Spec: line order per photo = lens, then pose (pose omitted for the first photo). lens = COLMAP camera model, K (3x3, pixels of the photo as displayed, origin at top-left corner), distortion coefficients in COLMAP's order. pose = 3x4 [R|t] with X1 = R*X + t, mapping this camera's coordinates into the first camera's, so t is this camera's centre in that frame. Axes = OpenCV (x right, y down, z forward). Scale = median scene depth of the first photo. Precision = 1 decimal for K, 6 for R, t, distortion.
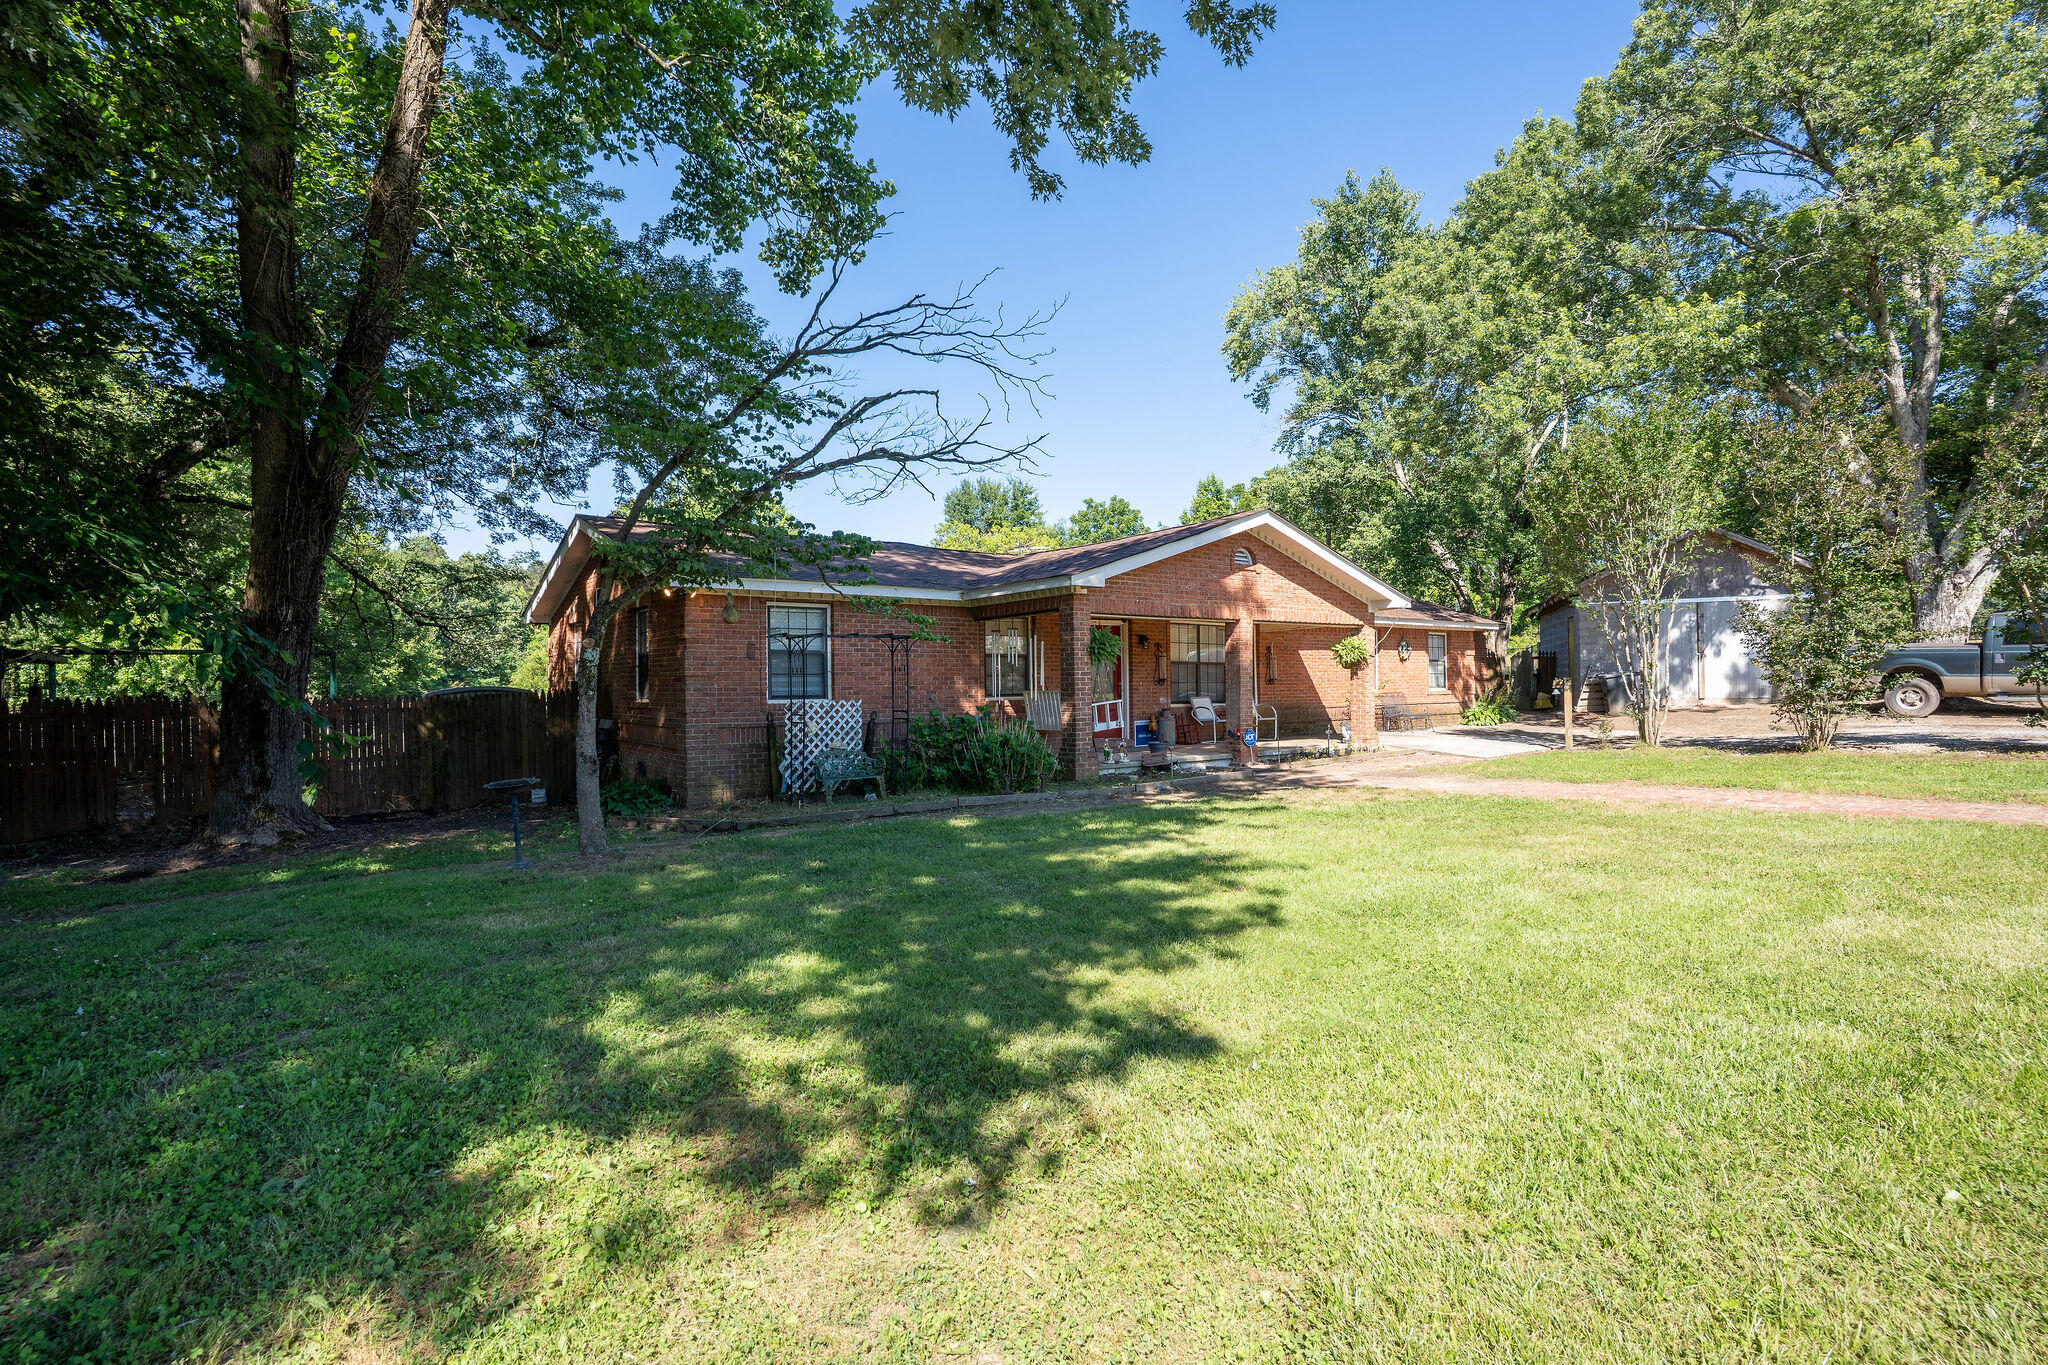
lens RADIAL K [[1017.8, 0, 1016.1], [0, 1017.8, 673.0], [0, 0, 1]] dist [-0.085785, 0.040194]
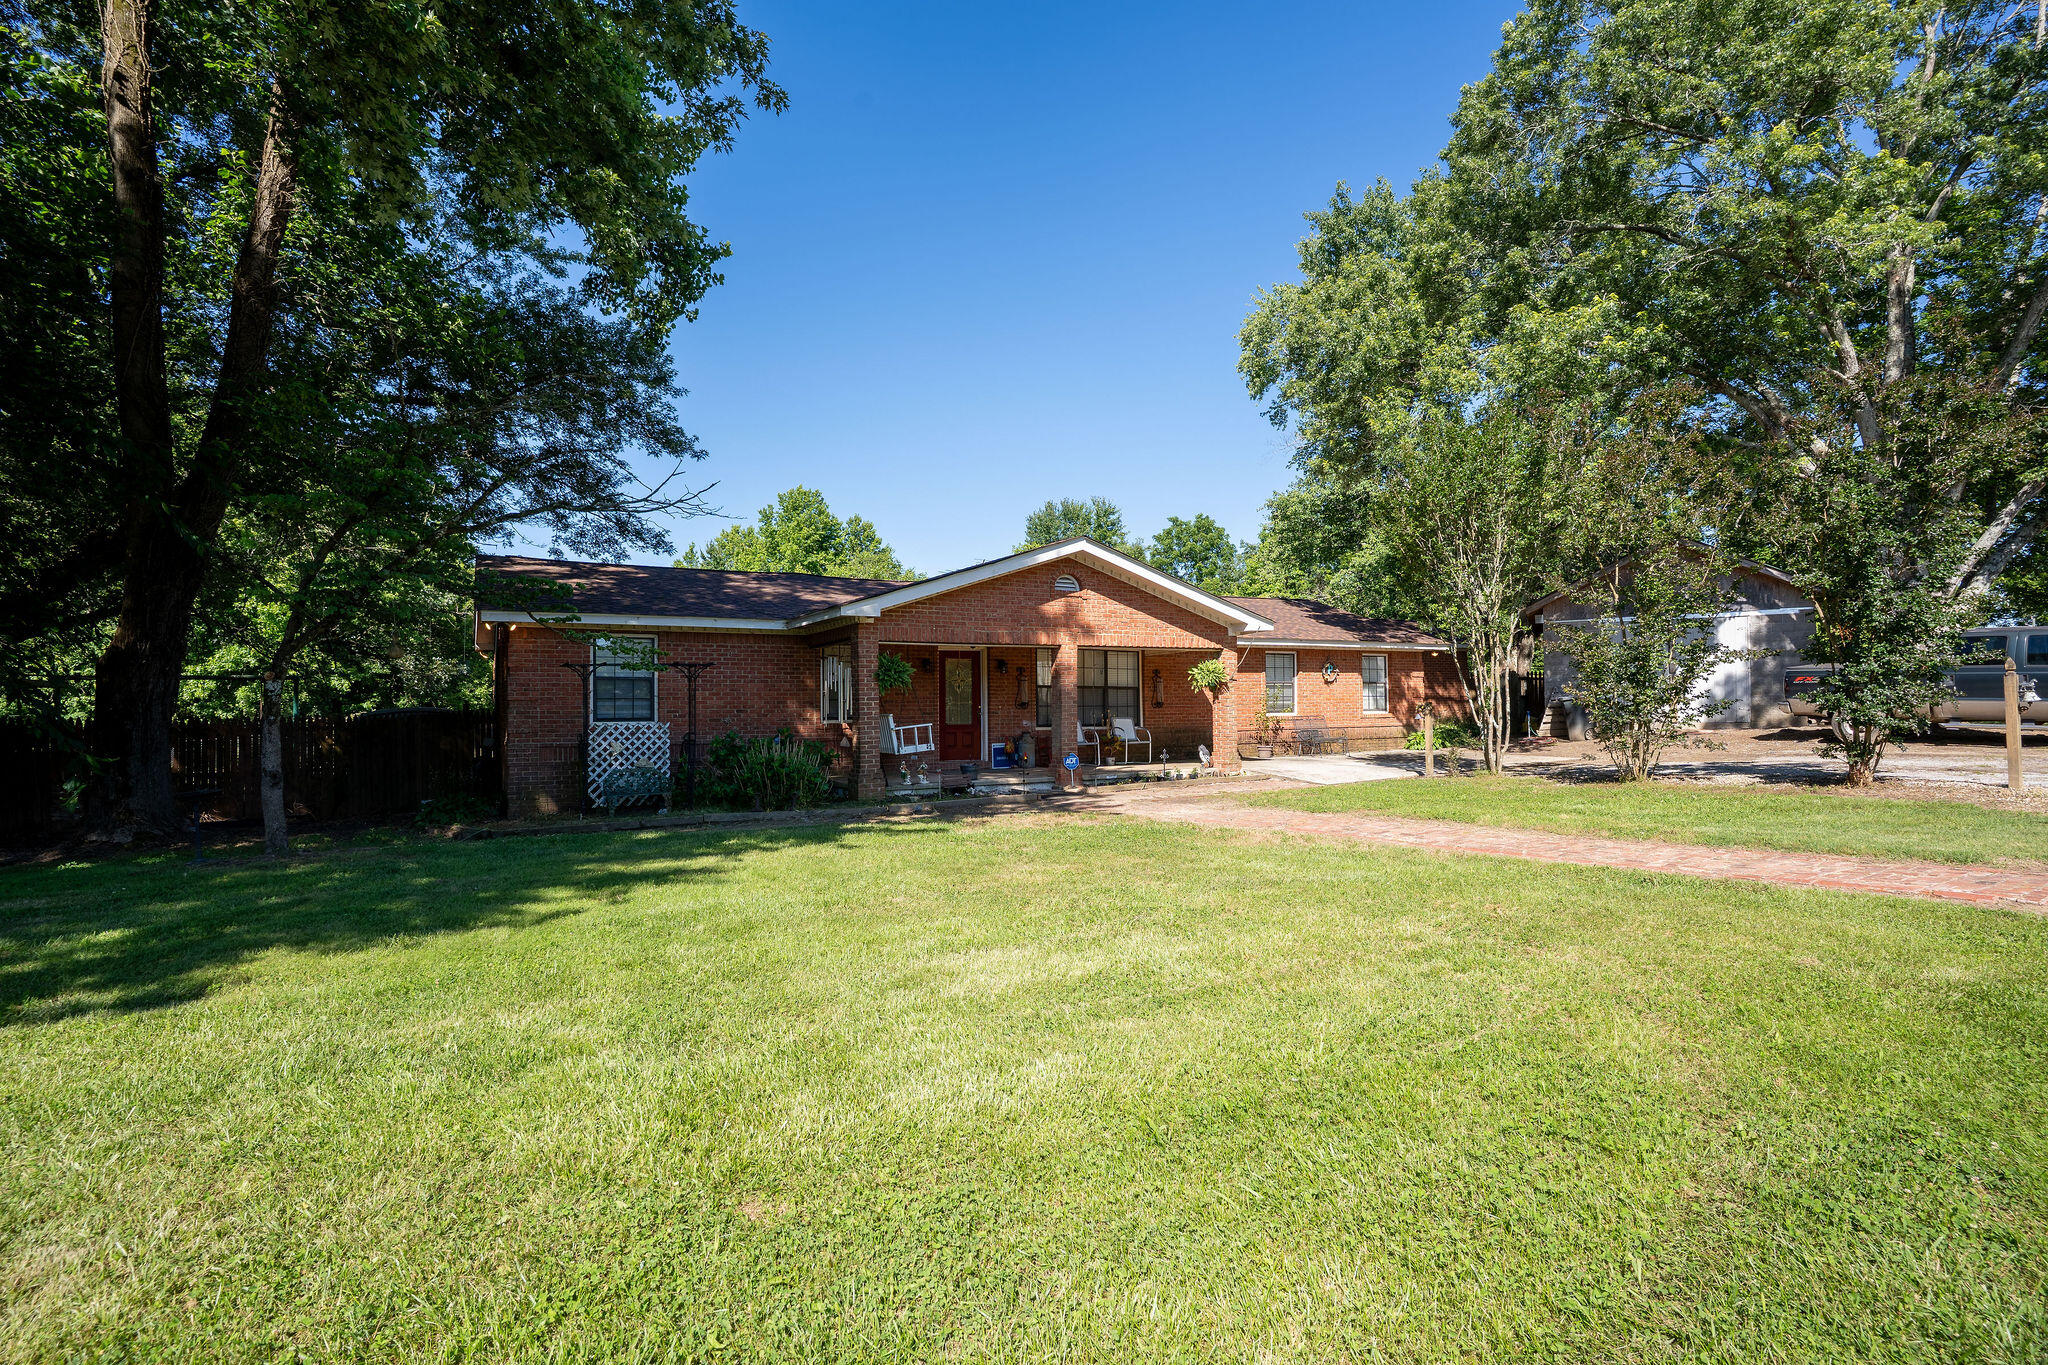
lens RADIAL K [[1019.3, 0, 1016.0], [0, 1019.3, 672.0], [0, 0, 1]] dist [-0.086981, 0.042456]
pose [[0.991014, -0.002573, -0.133734, 0.305700], [0.000052, 0.999822, -0.018845, -0.006141], [0.133759, 0.018669, 0.990838, -0.020100]]
